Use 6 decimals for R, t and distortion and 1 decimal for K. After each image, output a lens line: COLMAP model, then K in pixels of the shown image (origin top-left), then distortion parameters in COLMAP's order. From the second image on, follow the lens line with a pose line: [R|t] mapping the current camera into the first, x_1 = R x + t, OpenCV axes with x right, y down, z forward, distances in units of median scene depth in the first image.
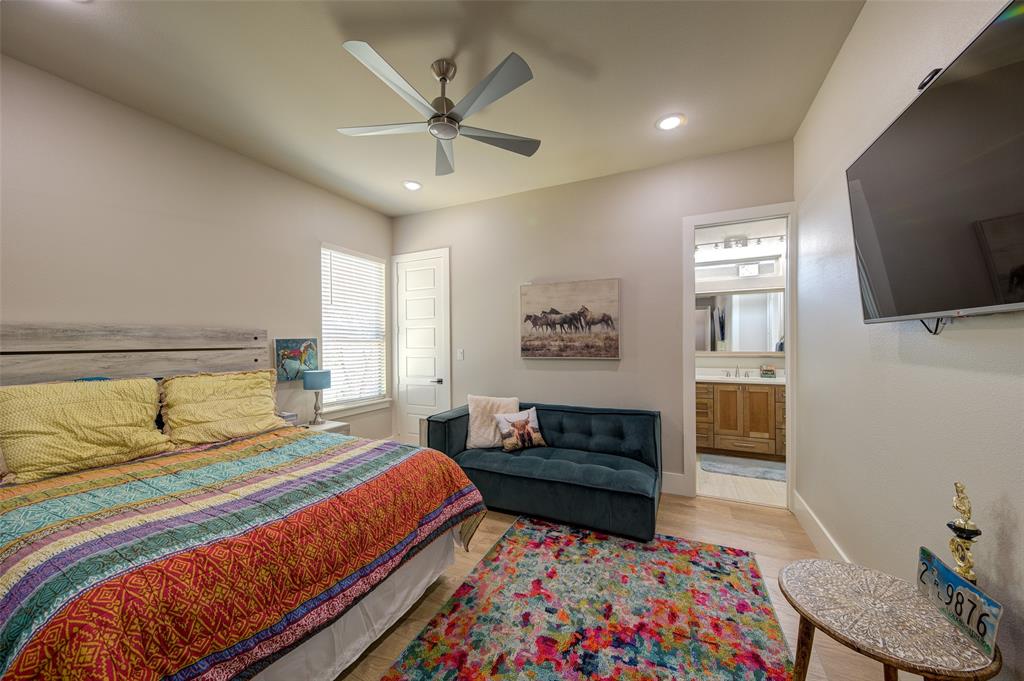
lens RADIAL K [[363.6, 0, 511.2], [0, 363.6, 344.2], [0, 0, 1]] dist [0.000456, 0.000006]
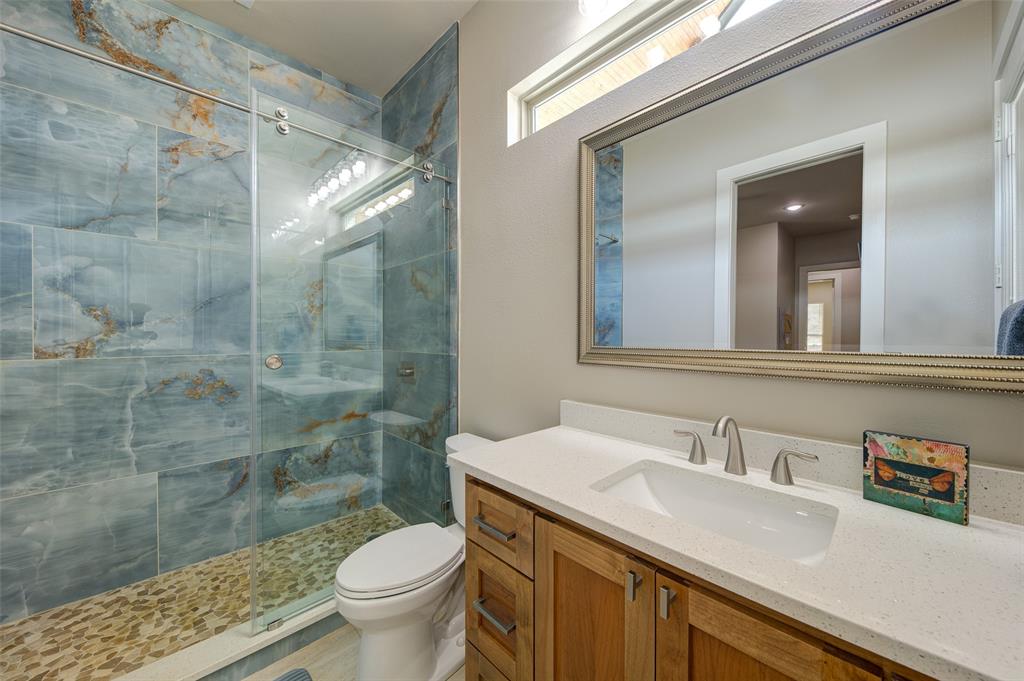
lens RADIAL K [[363.6, 0, 511.8], [0, 363.6, 338.4], [0, 0, 1]] dist [0.000456, 0.000006]
pose [[0.932671, 0.005180, -0.360690, 0.588951], [-0.003158, 0.999976, 0.006193, 0.008790], [0.360713, -0.004637, 0.932665, 0.764308]]
